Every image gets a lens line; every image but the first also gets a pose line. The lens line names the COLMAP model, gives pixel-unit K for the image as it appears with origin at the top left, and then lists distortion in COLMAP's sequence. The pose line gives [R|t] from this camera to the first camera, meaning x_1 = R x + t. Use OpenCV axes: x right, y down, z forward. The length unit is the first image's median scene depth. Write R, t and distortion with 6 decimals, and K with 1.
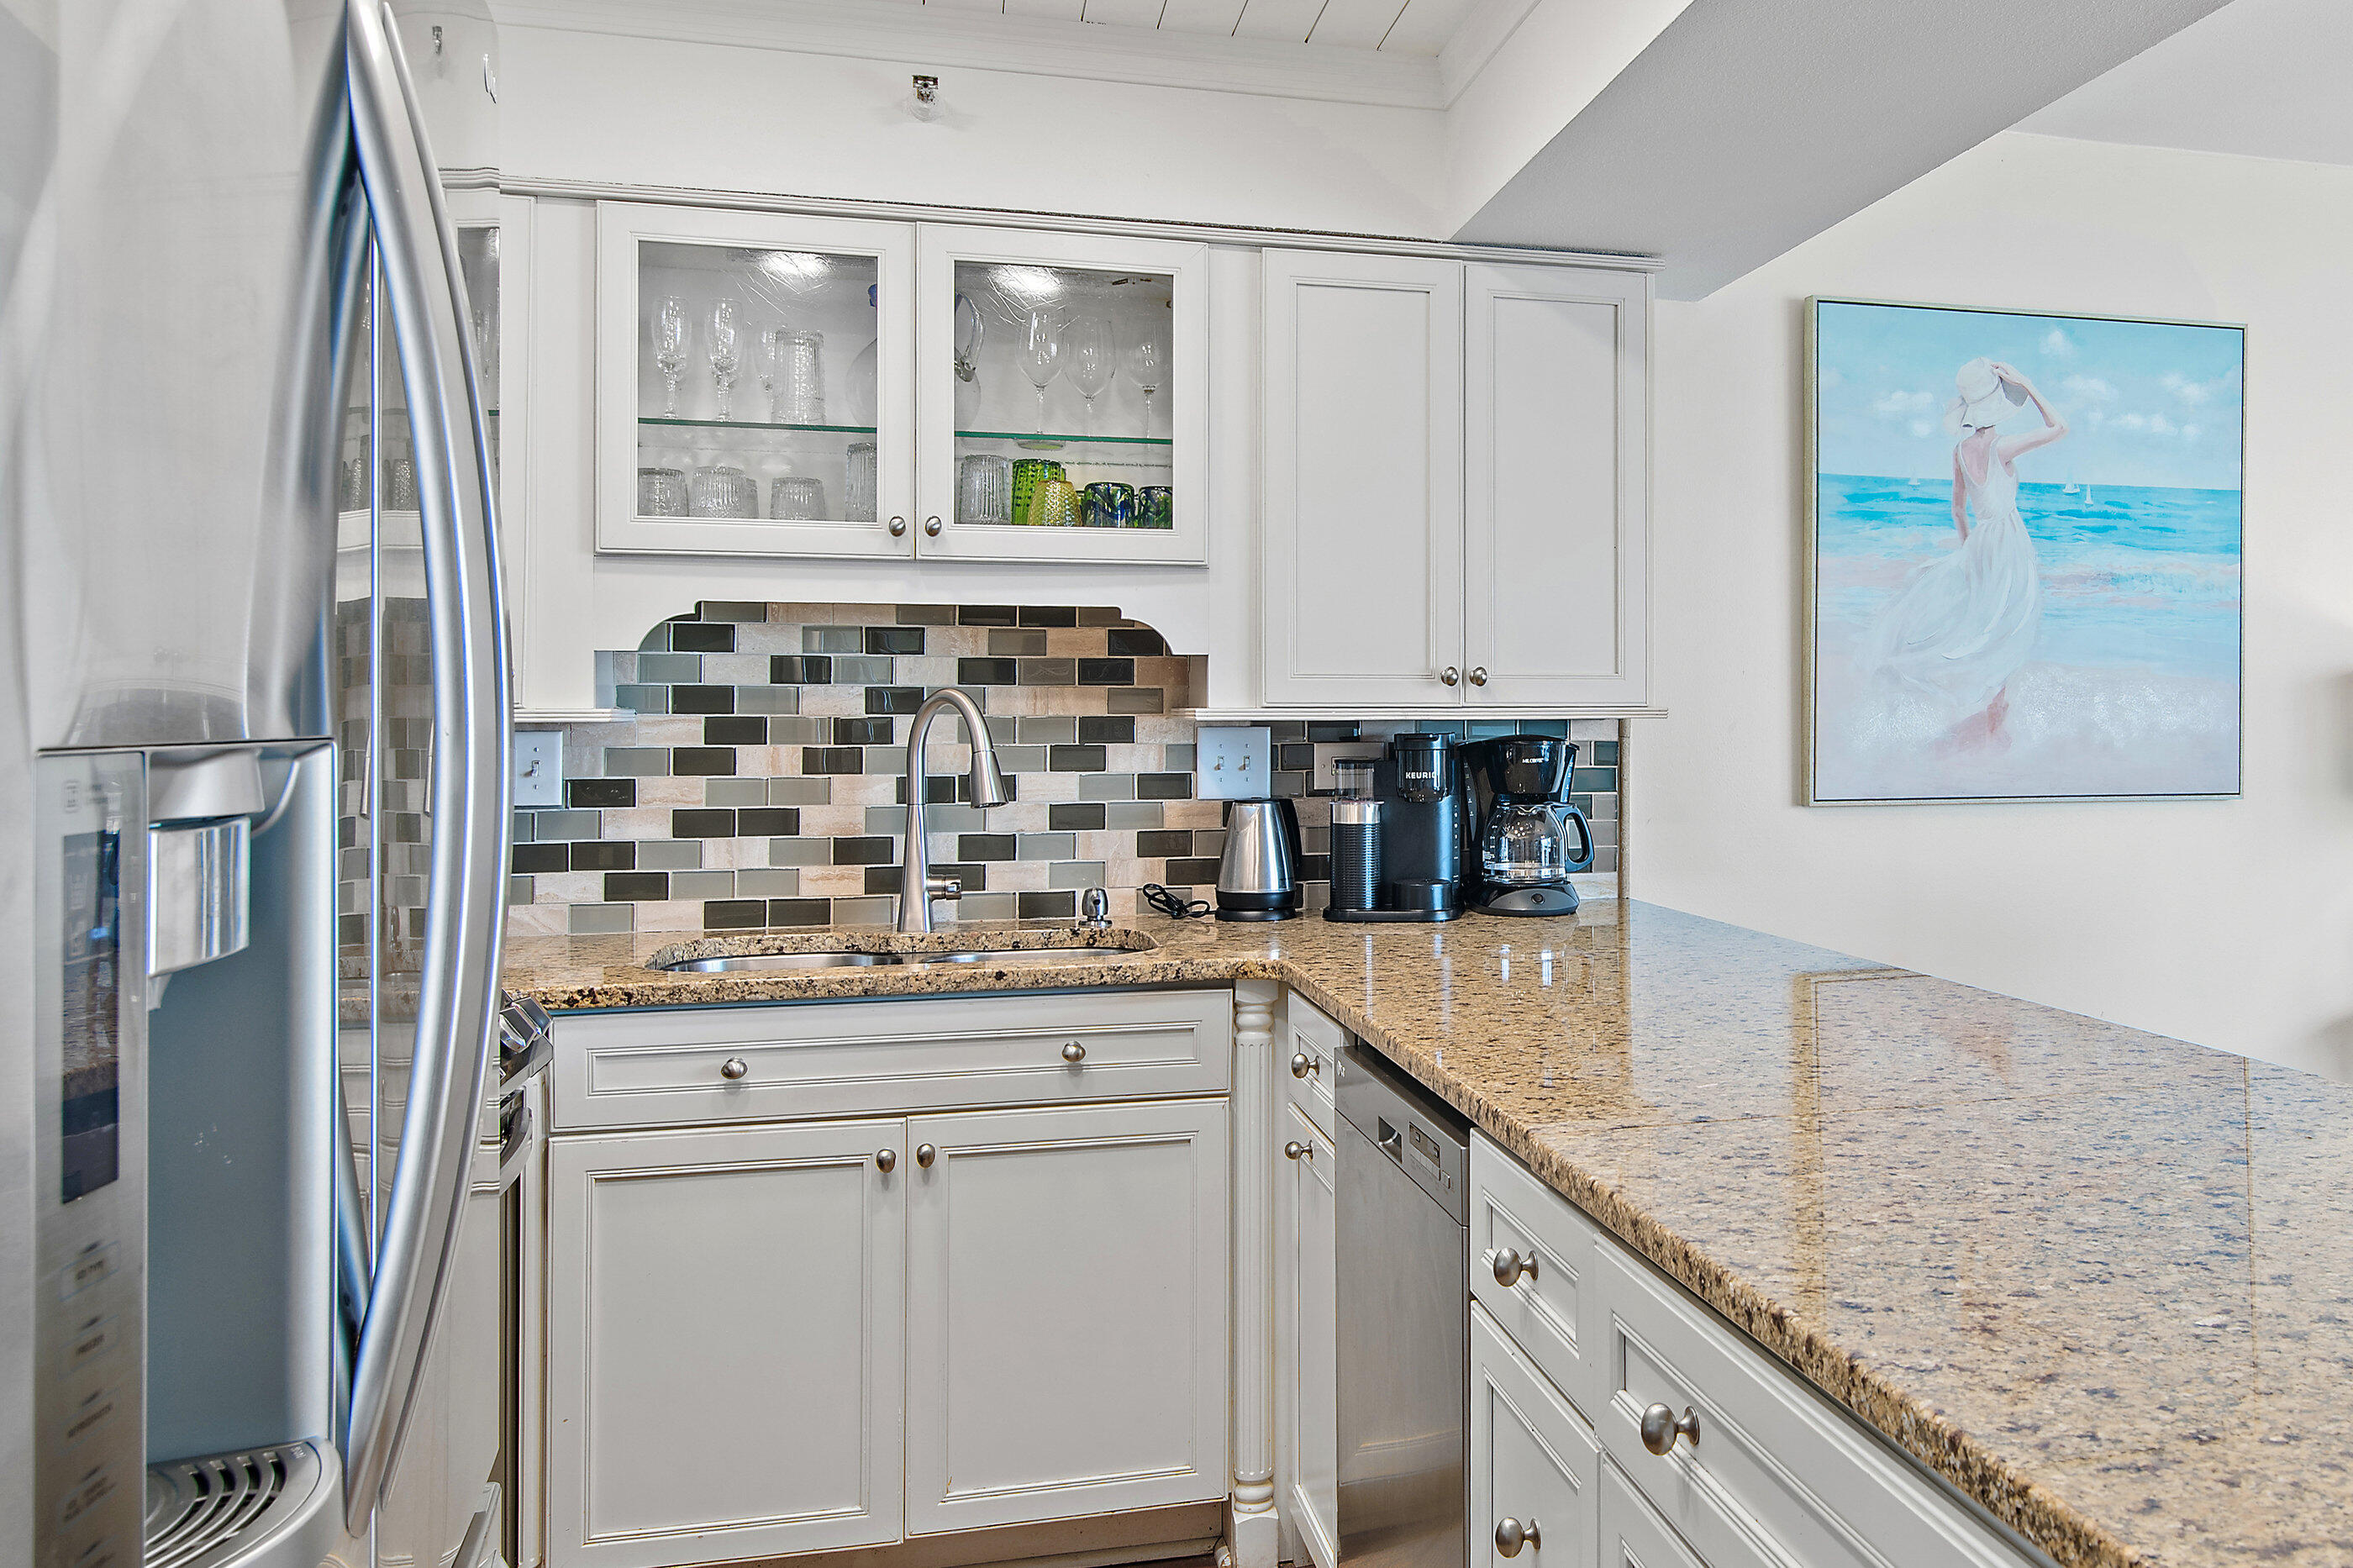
lens RADIAL K [[1931.9, 0, 1462.4], [0, 1931.9, 719.0], [0, 0, 1]] dist [-0.003629, 0.011382]
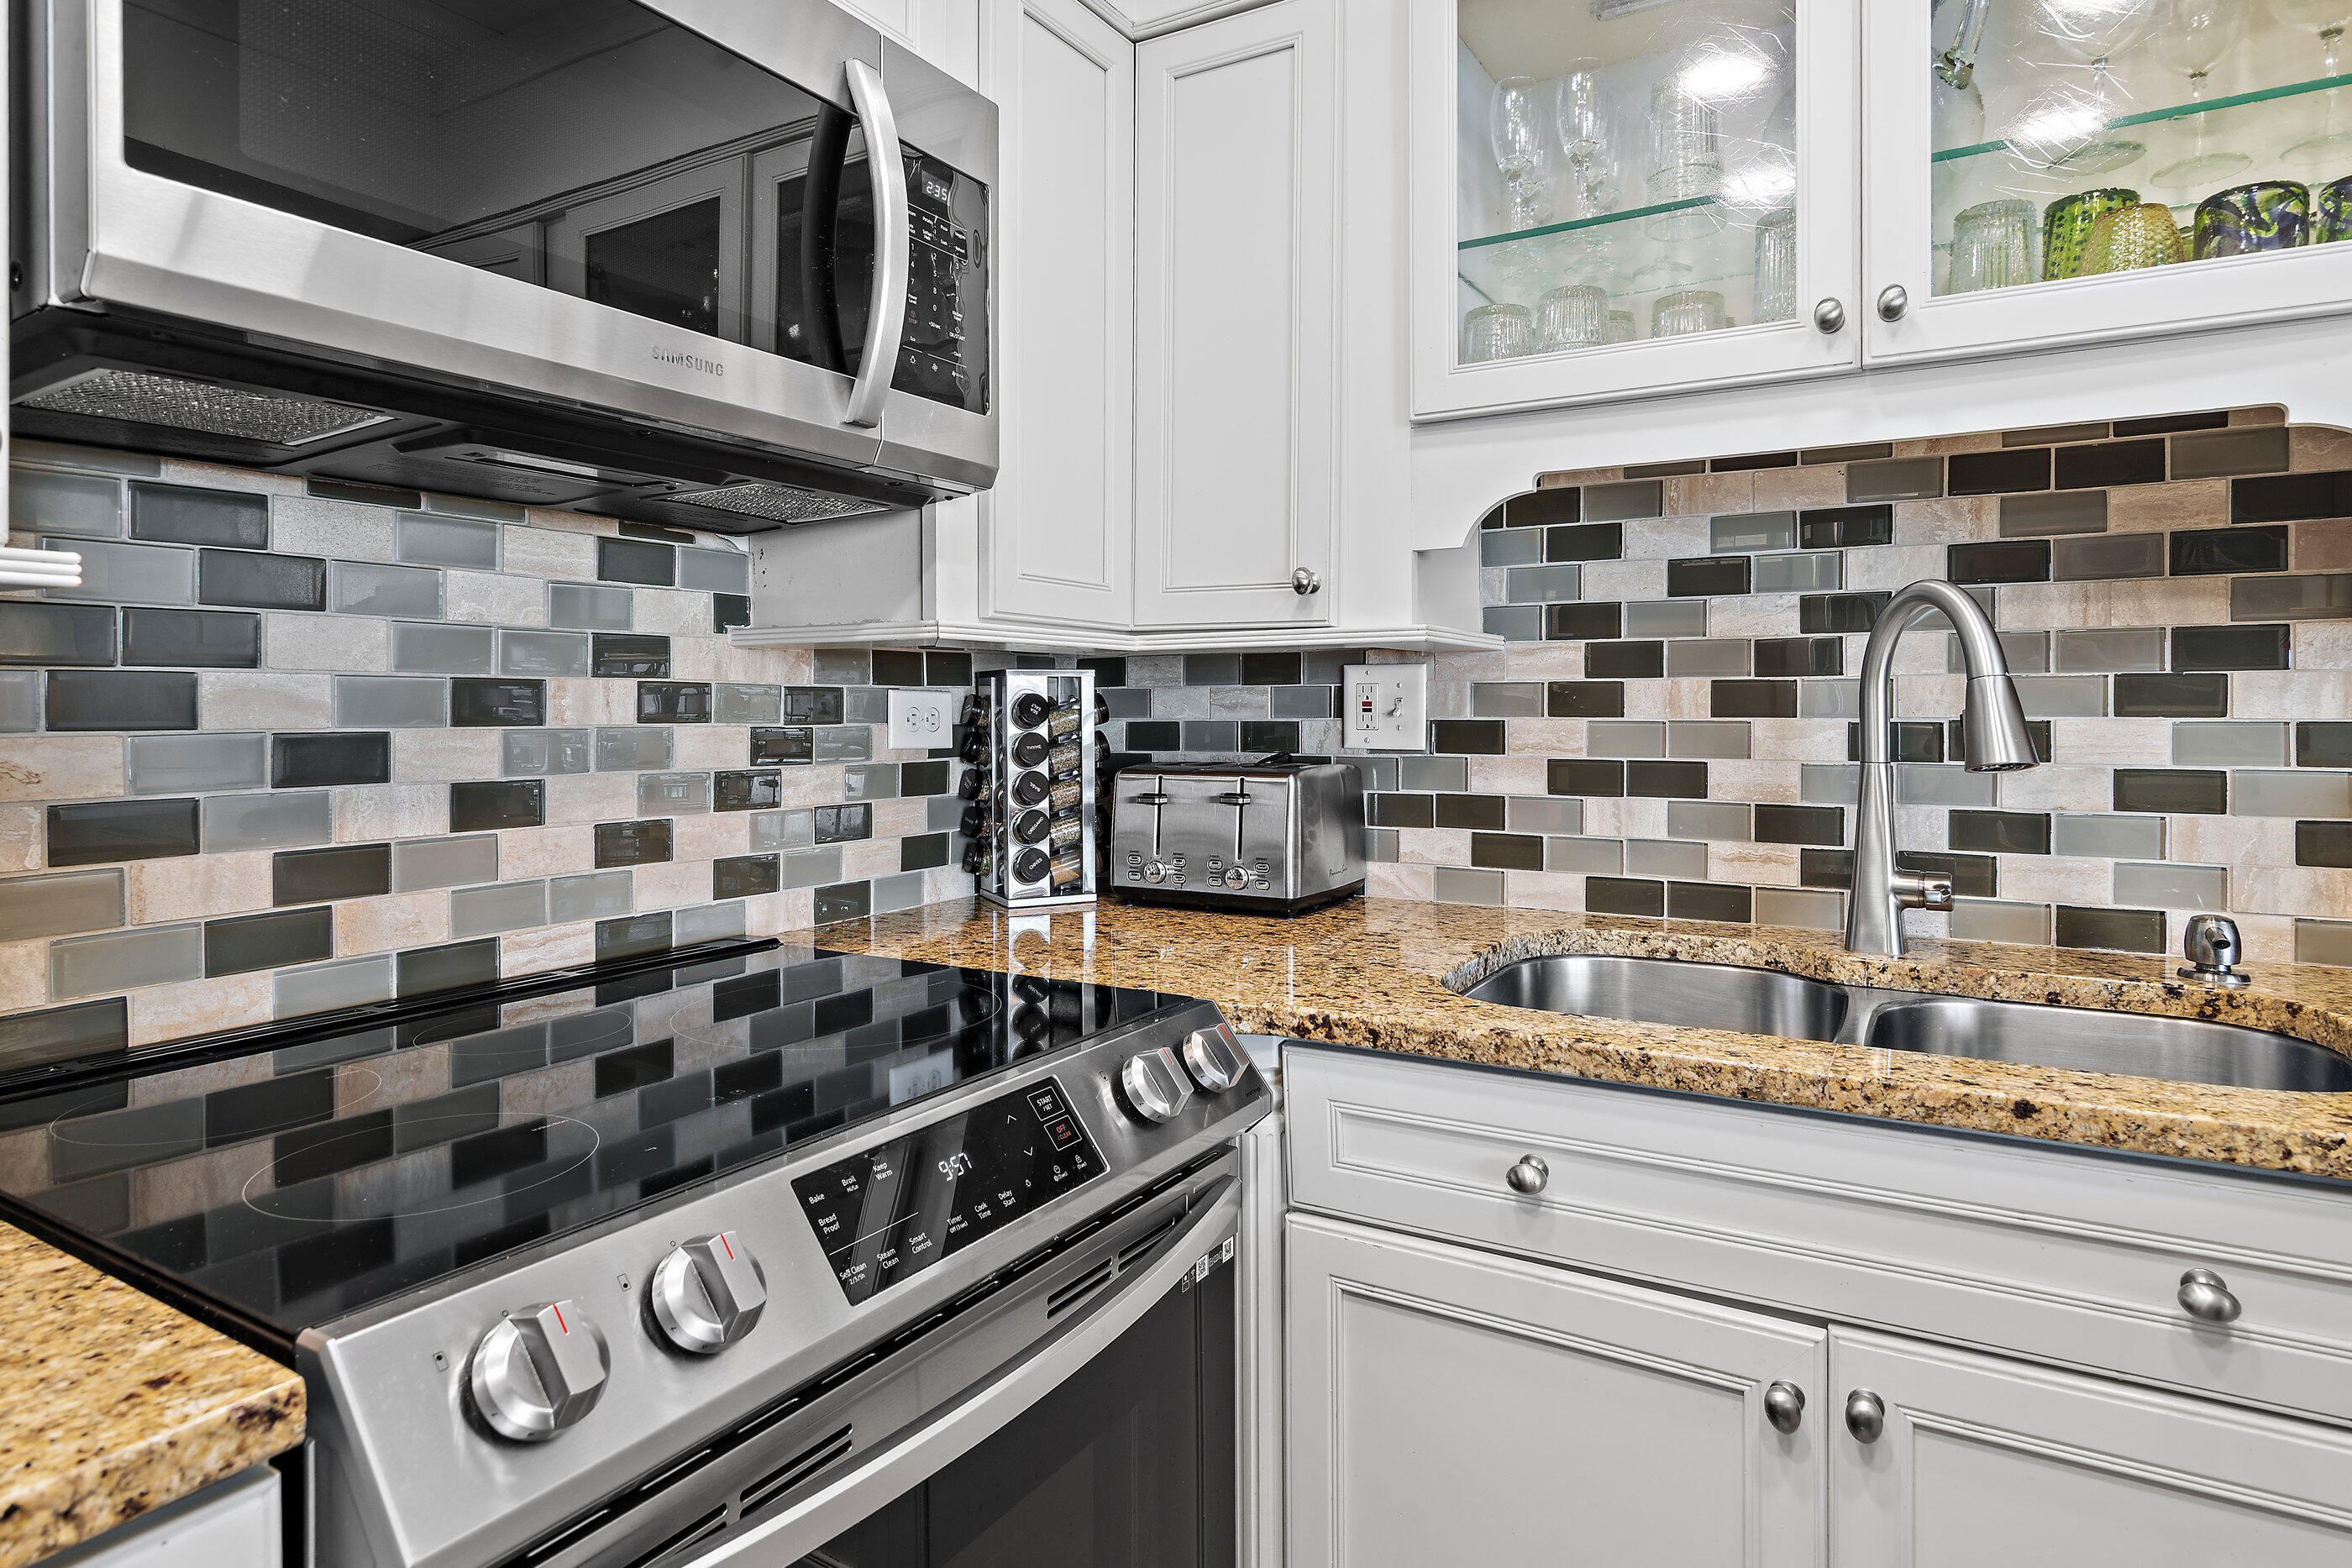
lens RADIAL K [[1317.5, 0, 1200.3], [0, 1317.5, 704.5], [0, 0, 1]] dist [-0.003813, 0.007339]
pose [[0.685843, 0.000889, -0.727749, -0.107864], [0.003026, 0.999987, 0.004073, 0.021032], [0.727743, -0.004996, 0.685832, 0.499373]]
